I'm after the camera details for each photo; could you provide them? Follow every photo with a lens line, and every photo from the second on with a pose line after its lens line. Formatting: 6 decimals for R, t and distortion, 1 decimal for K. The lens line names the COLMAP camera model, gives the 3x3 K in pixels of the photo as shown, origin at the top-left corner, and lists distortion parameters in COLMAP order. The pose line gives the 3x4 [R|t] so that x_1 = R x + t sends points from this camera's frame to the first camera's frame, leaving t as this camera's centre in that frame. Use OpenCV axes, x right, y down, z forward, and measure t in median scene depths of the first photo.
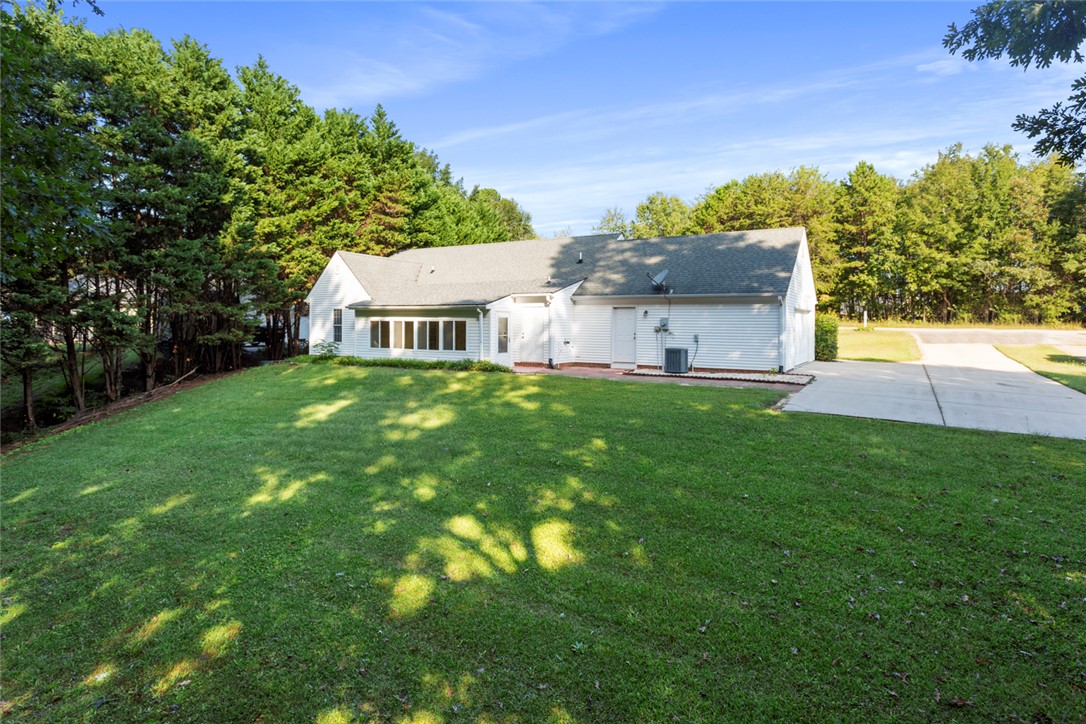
lens RADIAL K [[589.7, 0, 543.5], [0, 589.7, 359.4], [0, 0, 1]] dist [-0.006603, -0.000076]
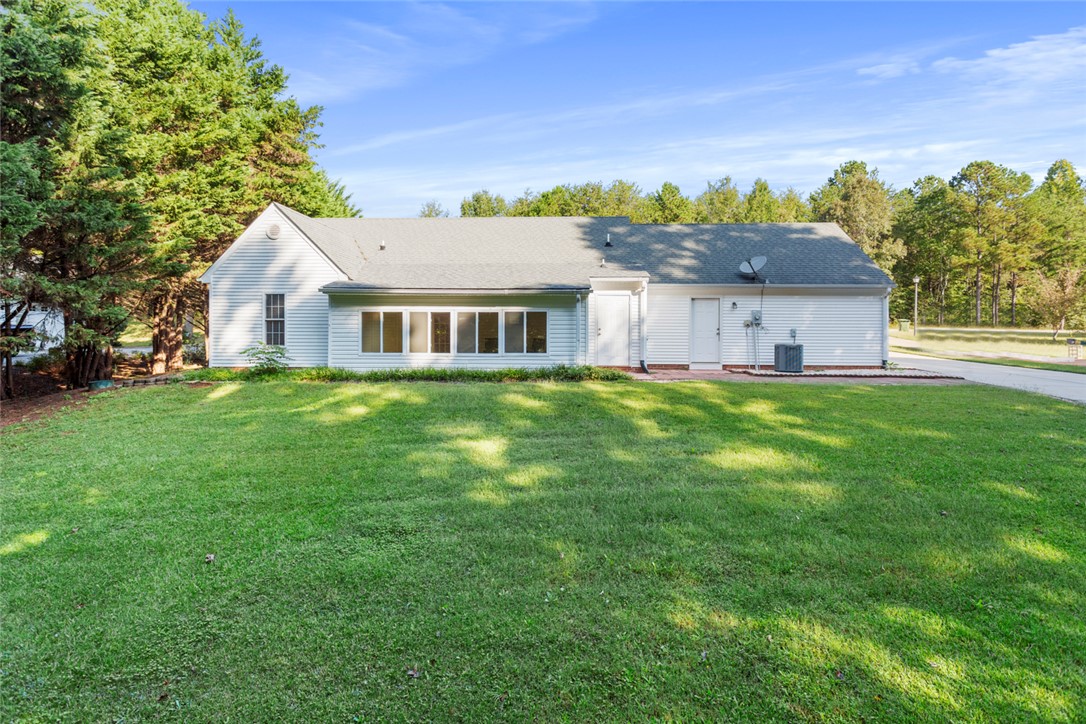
lens RADIAL K [[541.1, 0, 542.9], [0, 541.1, 365.0], [0, 0, 1]] dist [0.000594, -0.001672]
pose [[0.879618, -0.036395, 0.474286, -0.429408], [0.030150, 0.999330, 0.020768, -0.013679], [-0.474724, -0.003968, 0.880126, 0.393778]]
